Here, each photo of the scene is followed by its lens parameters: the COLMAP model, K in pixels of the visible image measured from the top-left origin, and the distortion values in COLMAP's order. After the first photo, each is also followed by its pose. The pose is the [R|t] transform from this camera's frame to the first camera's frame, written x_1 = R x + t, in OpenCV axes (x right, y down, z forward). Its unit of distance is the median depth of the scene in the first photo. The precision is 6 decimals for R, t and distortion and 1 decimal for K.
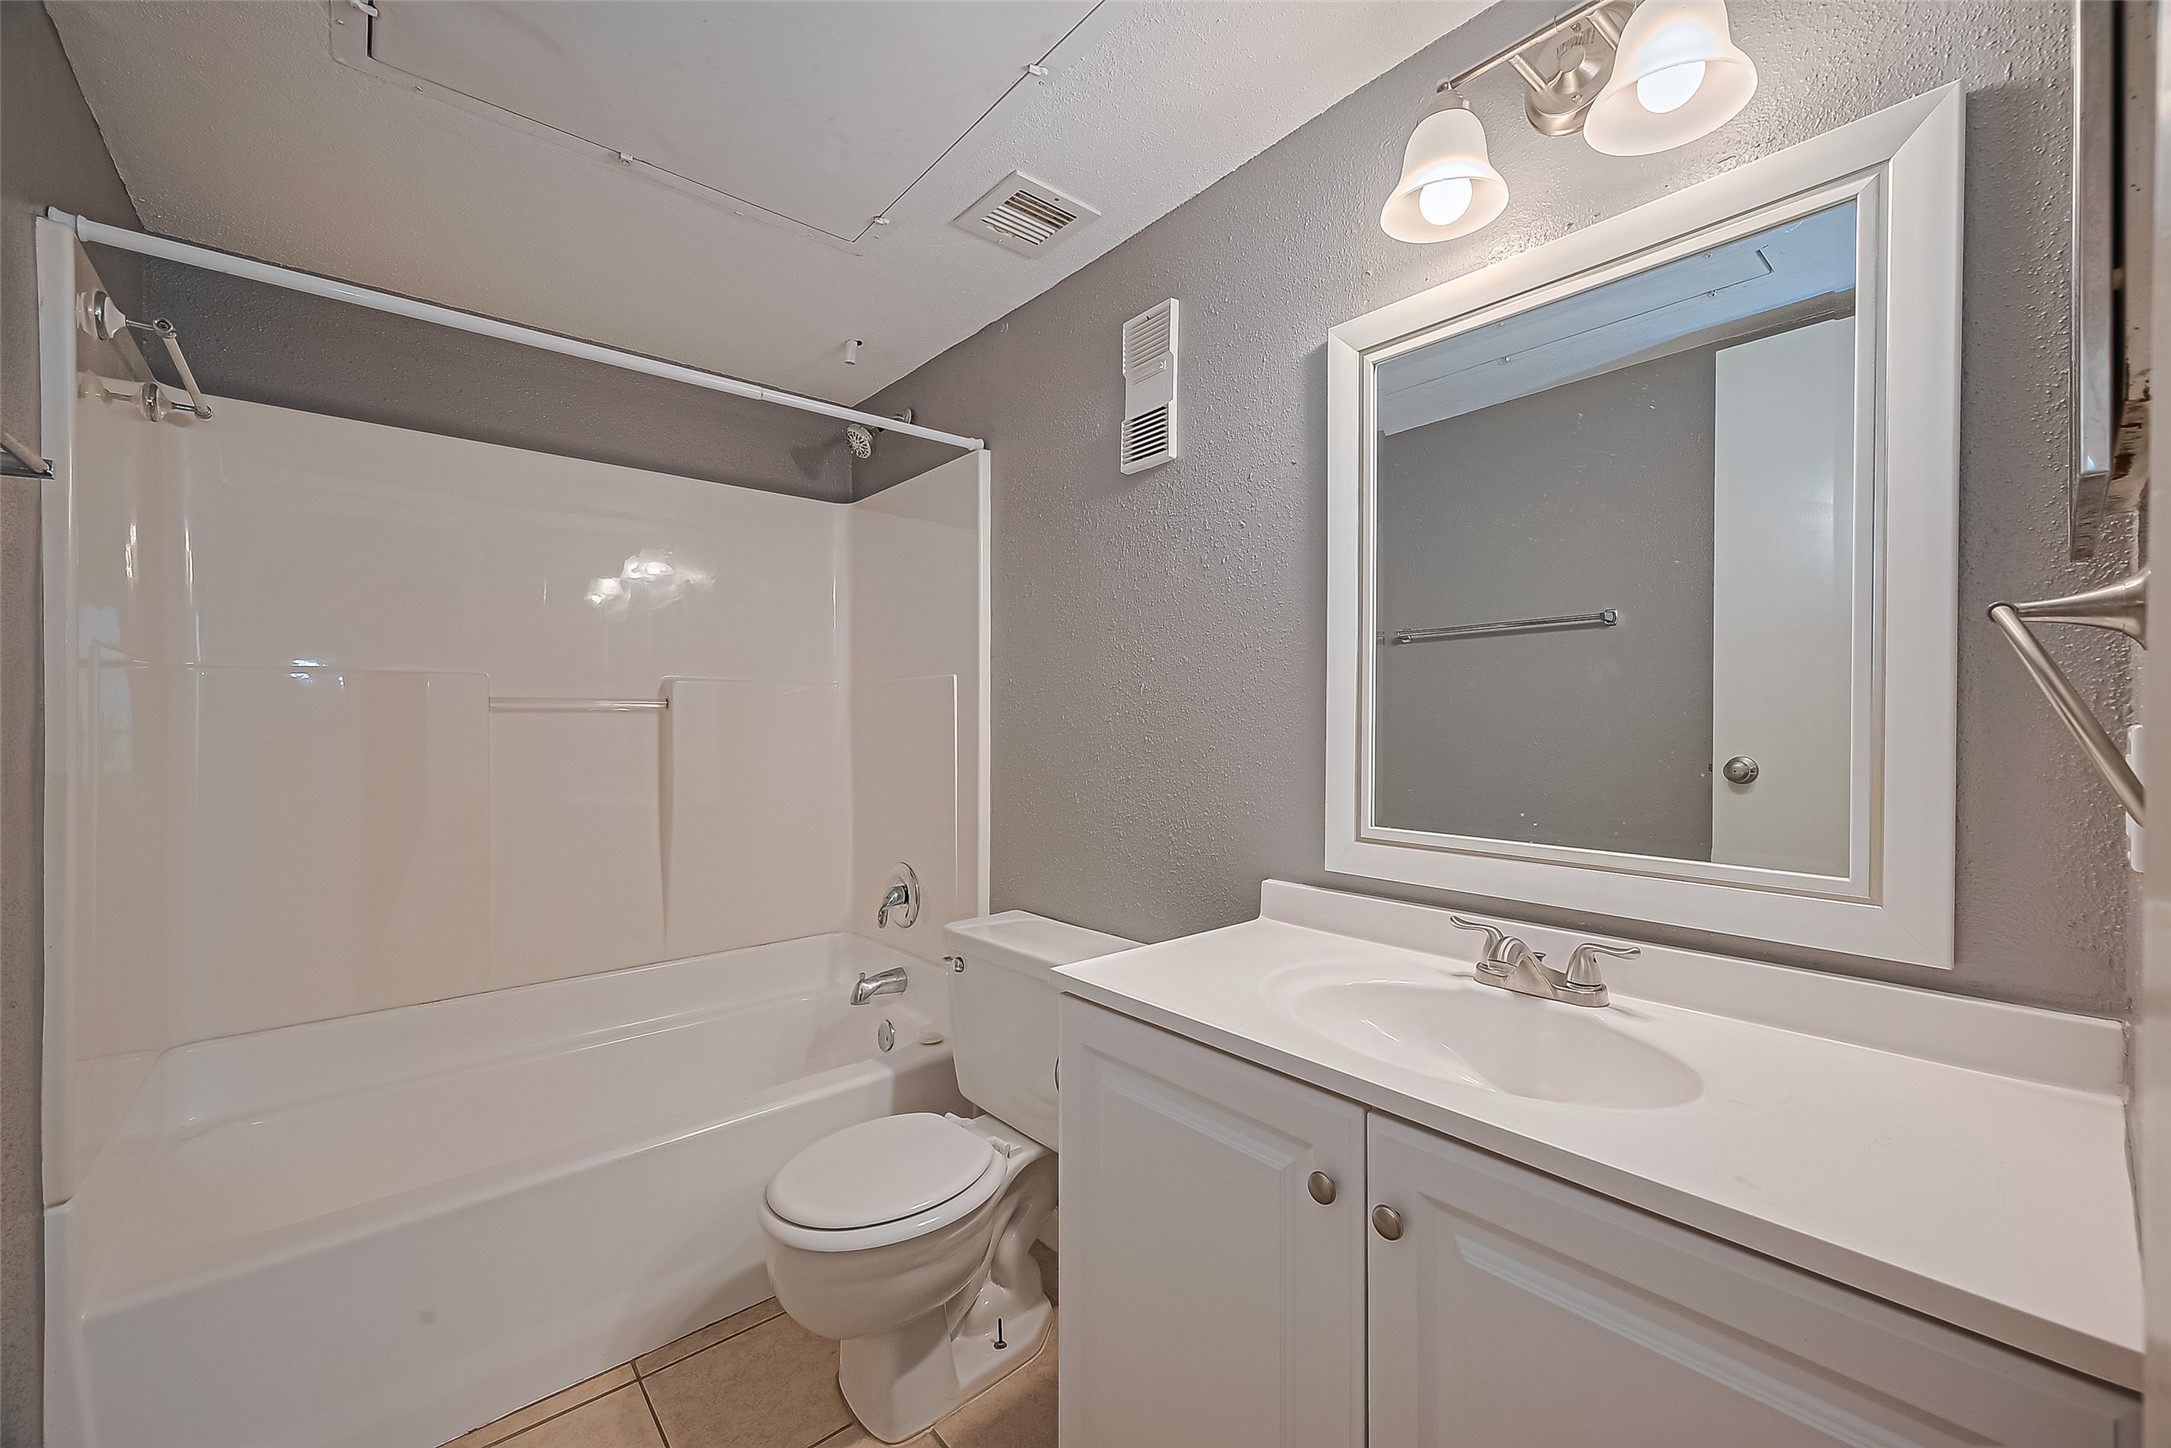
lens RADIAL K [[862.3, 0, 1081.7], [0, 862.3, 714.4], [0, 0, 1]] dist [0.000453, -0.000075]
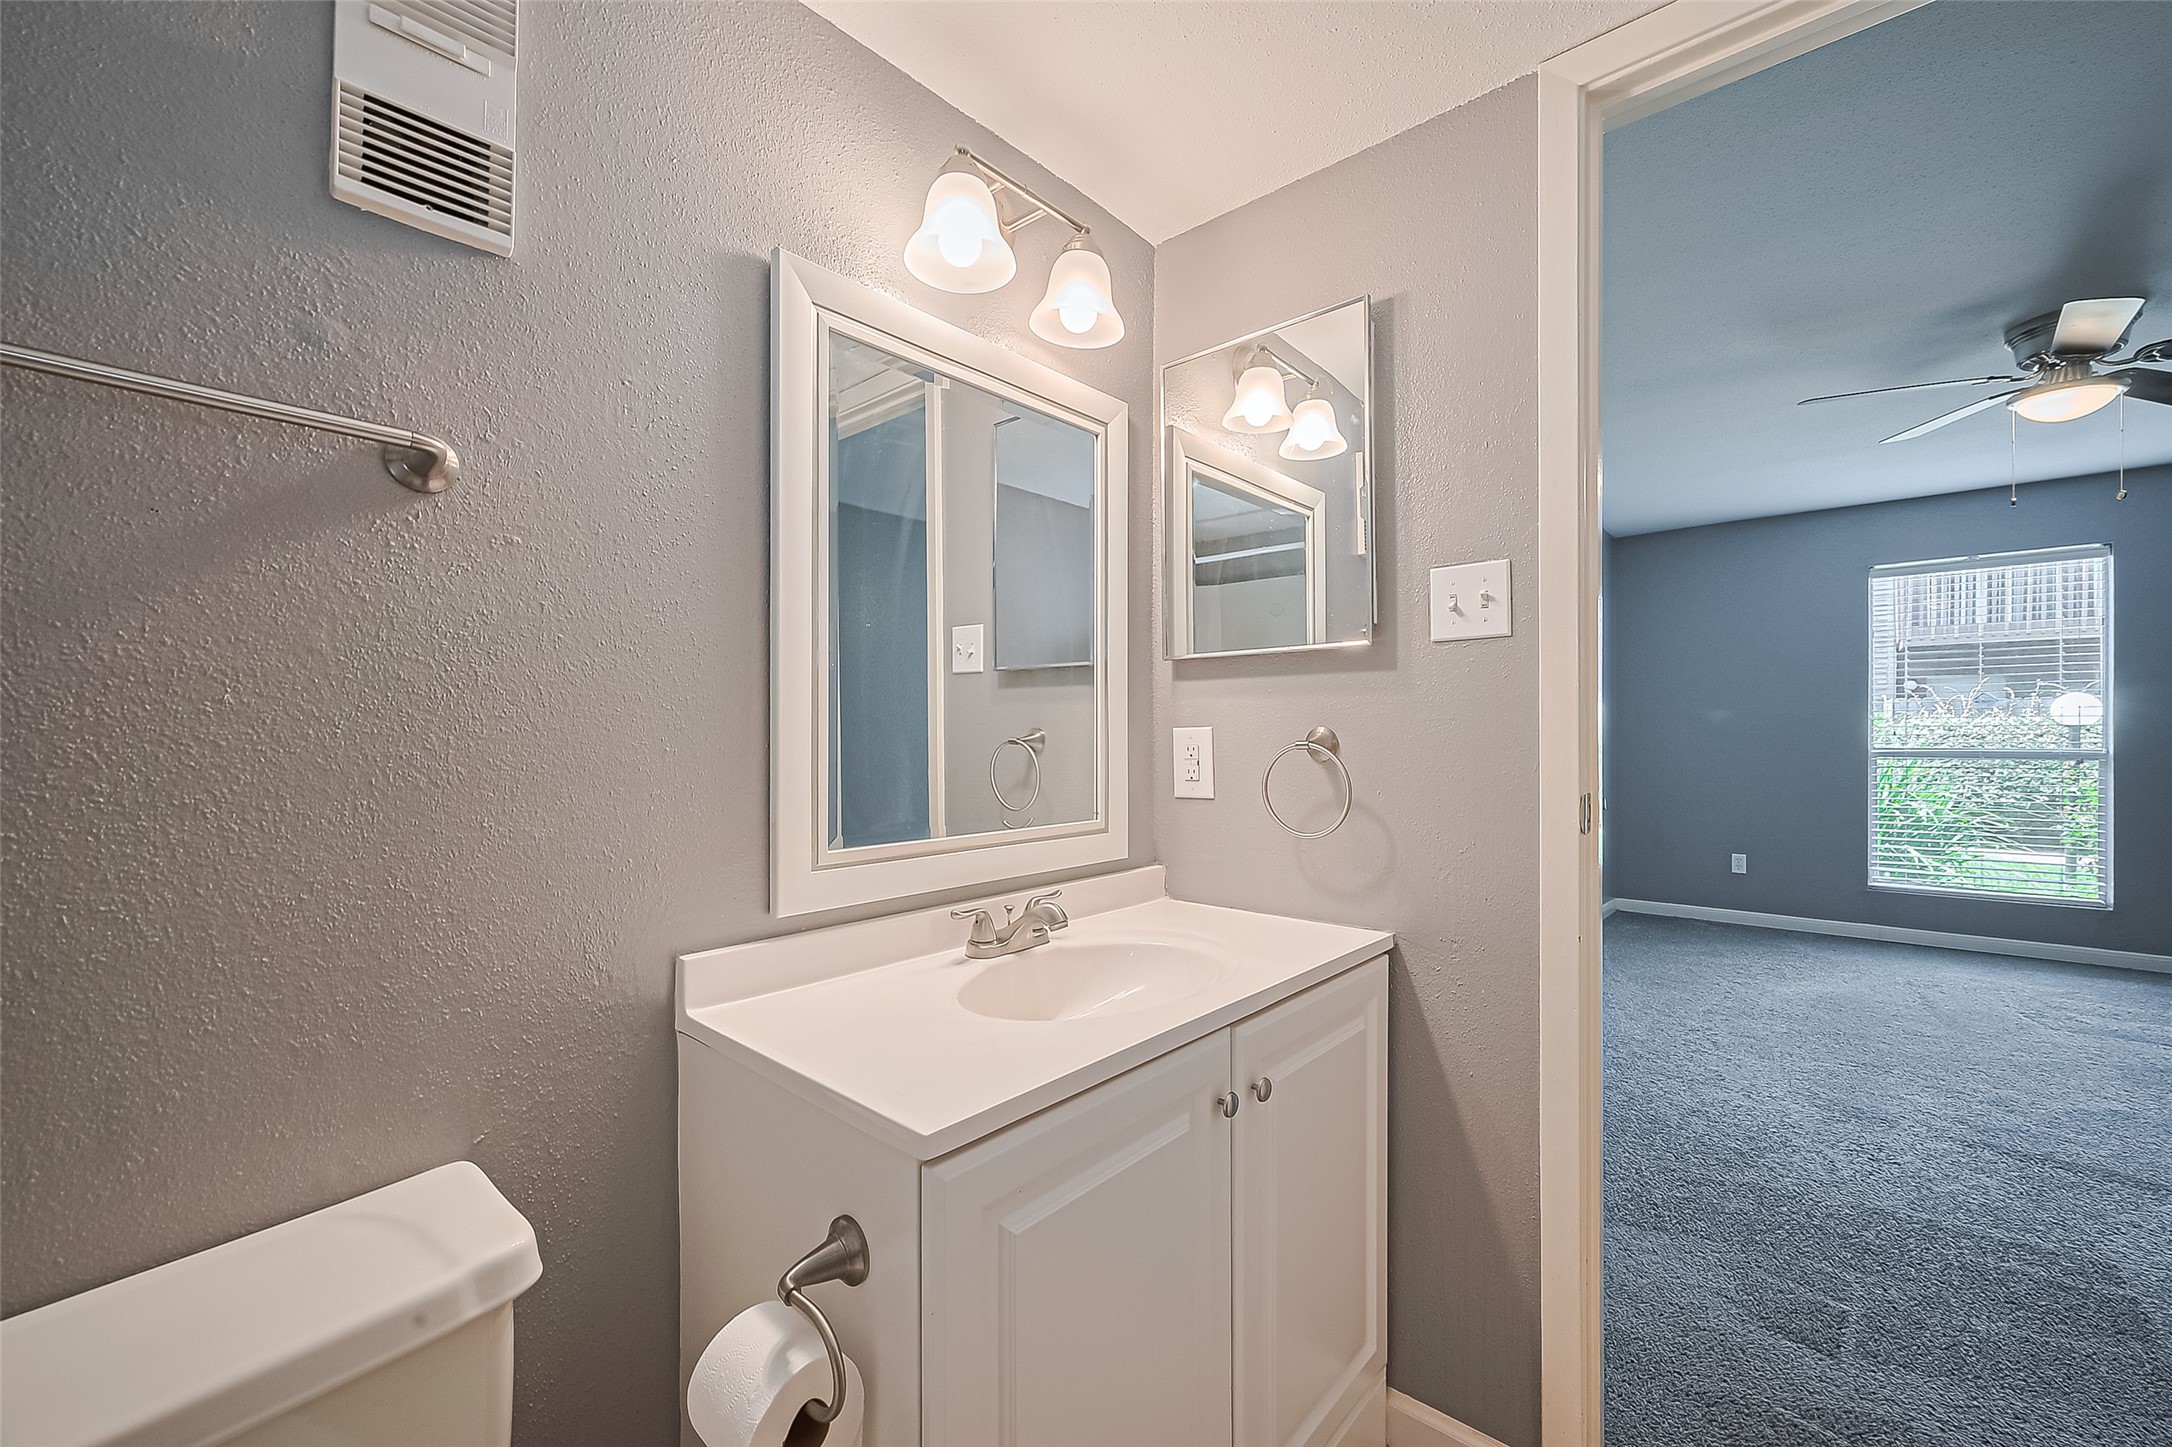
lens RADIAL K [[862.7, 0, 1075.7], [0, 862.7, 719.4], [0, 0, 1]] dist [0.000453, -0.000075]
pose [[-0.123638, 0.010356, 0.992273, -0.686743], [-0.000720, 0.999944, -0.010525, 0.004577], [-0.992327, -0.002015, -0.123623, 1.014557]]
